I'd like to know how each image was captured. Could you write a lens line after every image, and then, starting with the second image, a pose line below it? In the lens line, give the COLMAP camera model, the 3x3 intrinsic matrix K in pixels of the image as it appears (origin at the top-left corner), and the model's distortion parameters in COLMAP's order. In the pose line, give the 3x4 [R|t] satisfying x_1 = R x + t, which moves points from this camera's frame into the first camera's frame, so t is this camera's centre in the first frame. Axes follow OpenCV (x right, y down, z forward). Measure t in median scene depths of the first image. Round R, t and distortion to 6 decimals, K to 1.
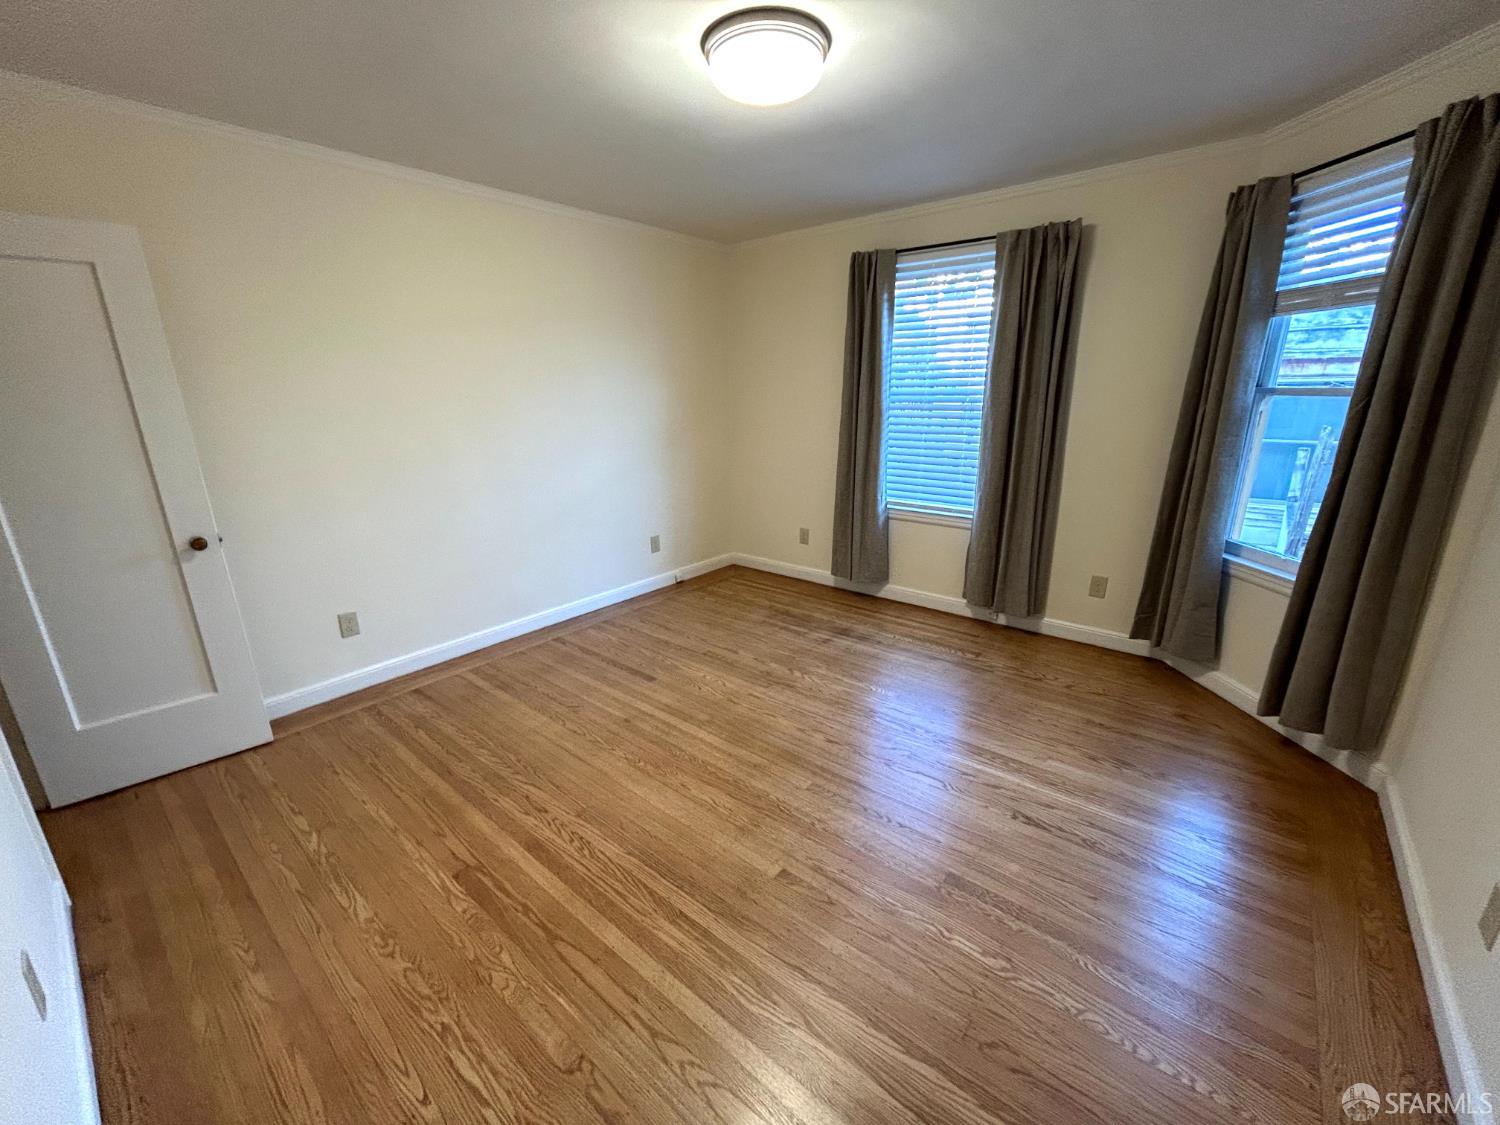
lens RADIAL K [[605.4, 0, 751.0], [0, 605.4, 564.6], [0, 0, 1]] dist [-0.000409, 0.000545]
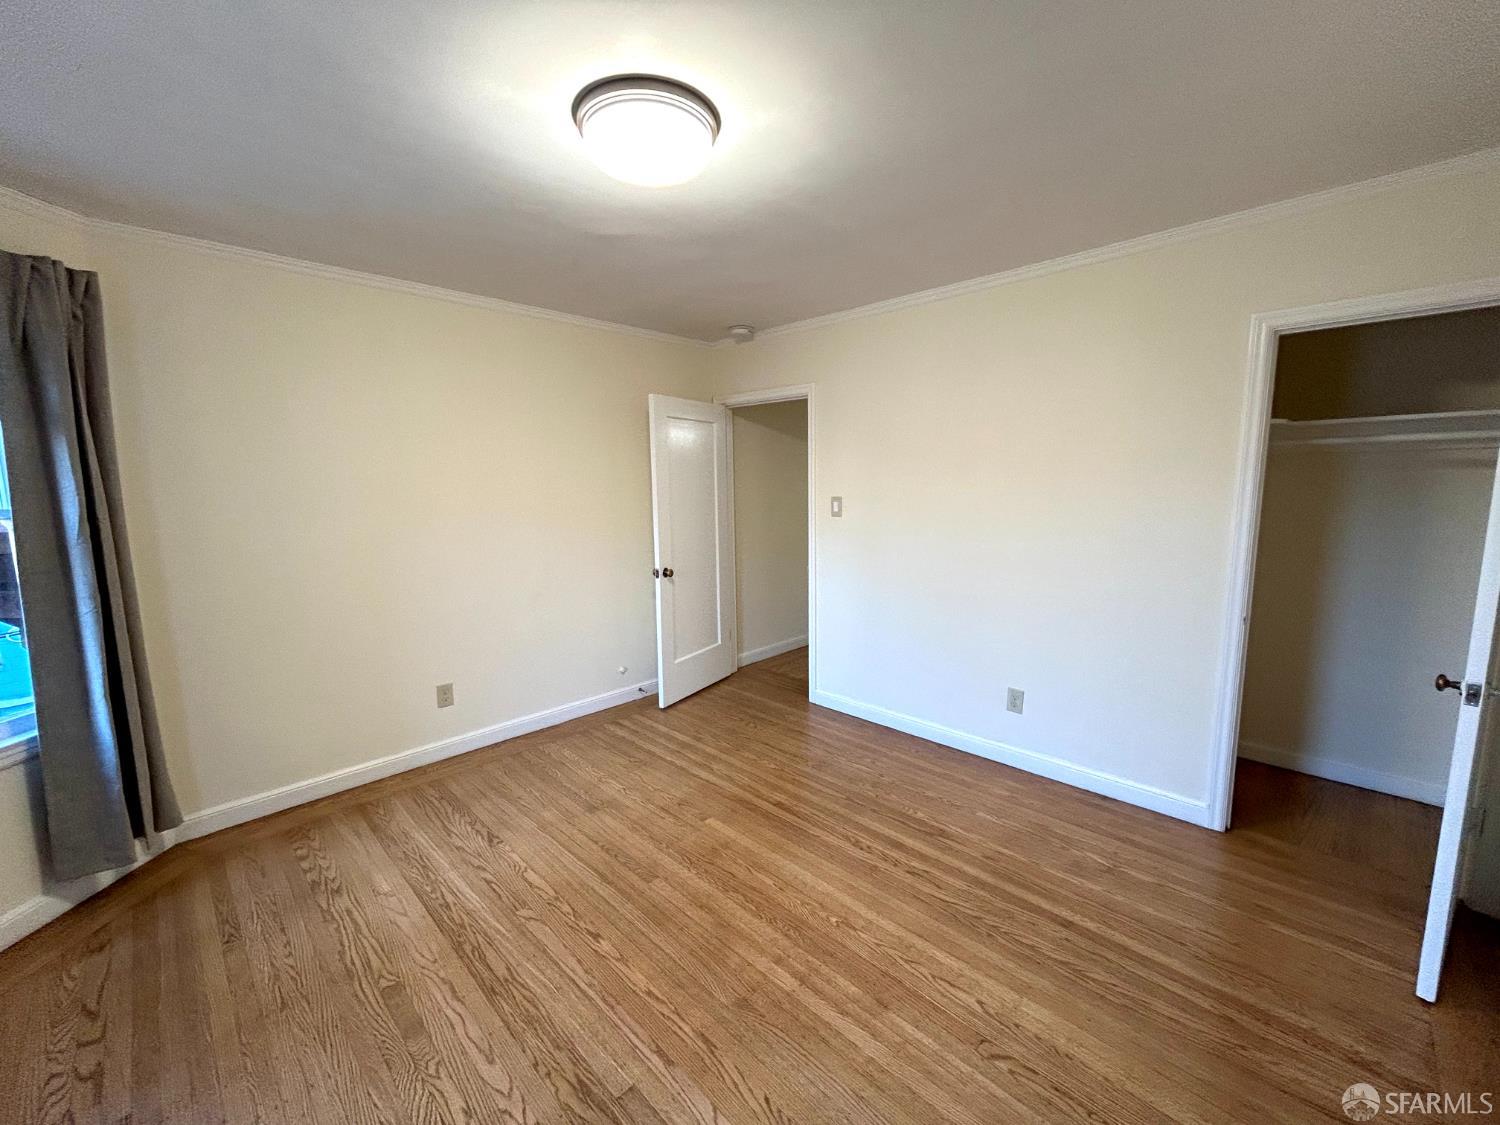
lens RADIAL K [[605.4, 0, 751.6], [0, 605.4, 563.4], [0, 0, 1]] dist [-0.011262, 0.004274]
pose [[-0.995568, 0.017205, 0.092454, -0.136948], [0.053824, 0.910421, 0.410166, -0.418497], [-0.077115, 0.413324, -0.907313, 1.389914]]
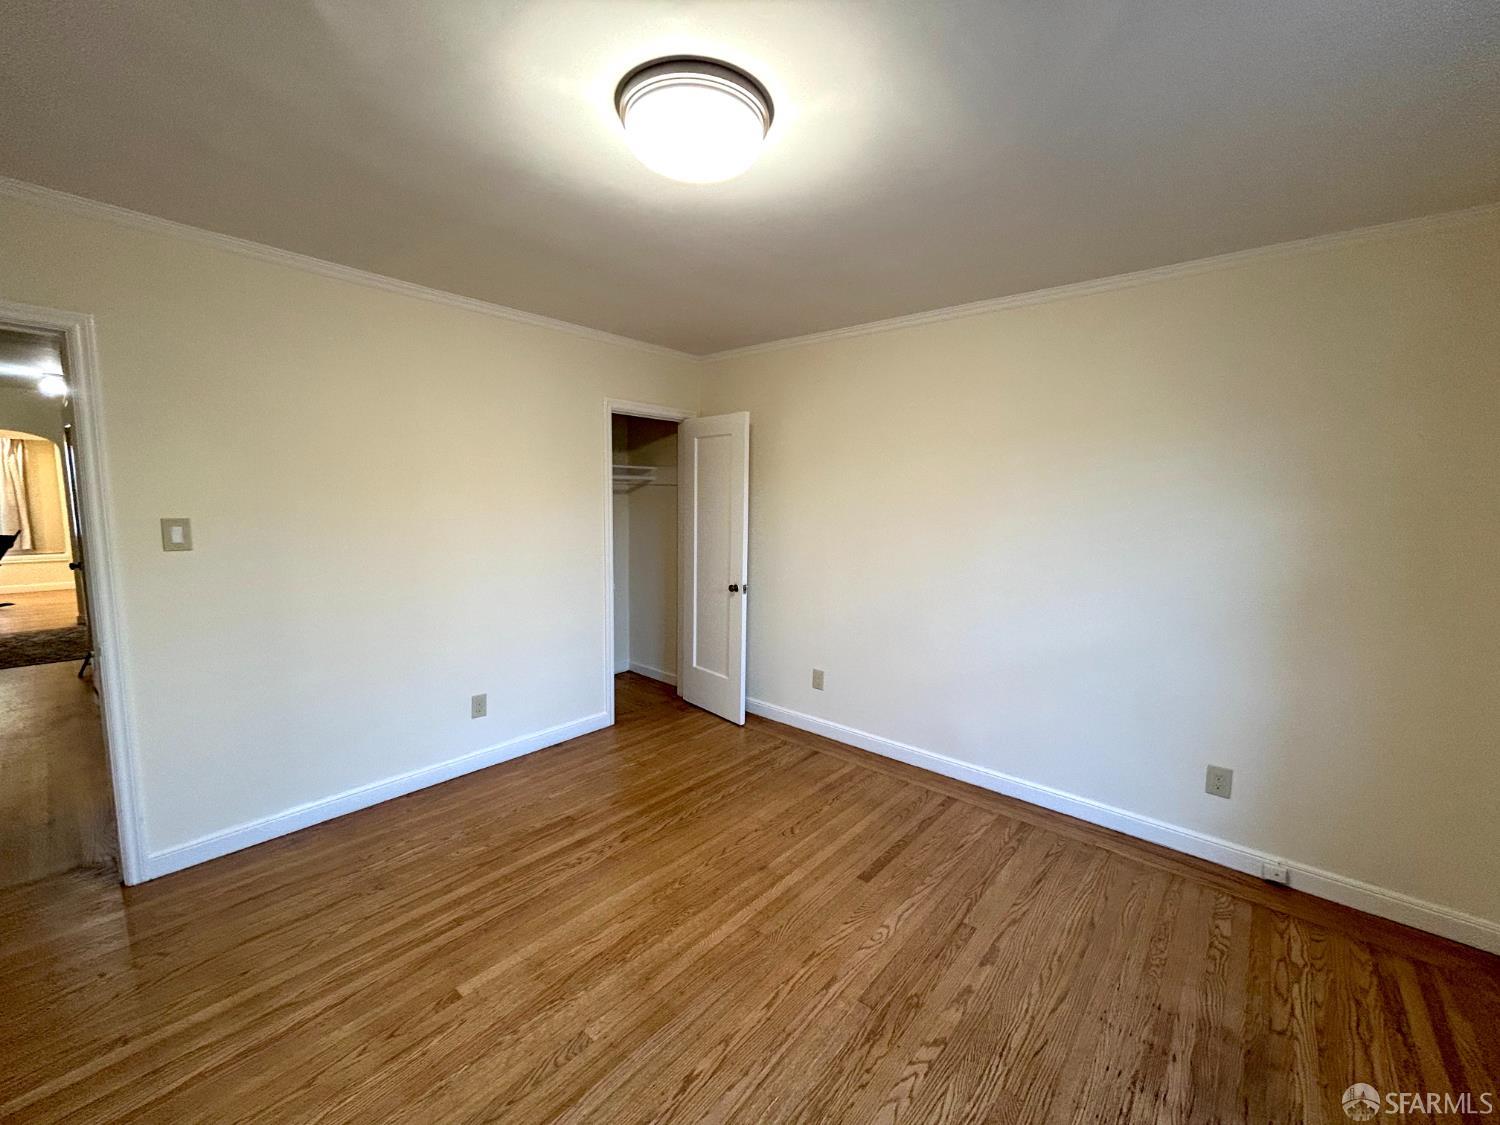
lens RADIAL K [[605.4, 0, 751.6], [0, 605.4, 563.4], [0, 0, 1]] dist [-0.011262, 0.004274]
pose [[-0.011850, 0.124985, -0.992088, 0.618166], [-0.301501, 0.945535, 0.122722, -0.268567], [0.953392, 0.300570, 0.026479, 0.830468]]
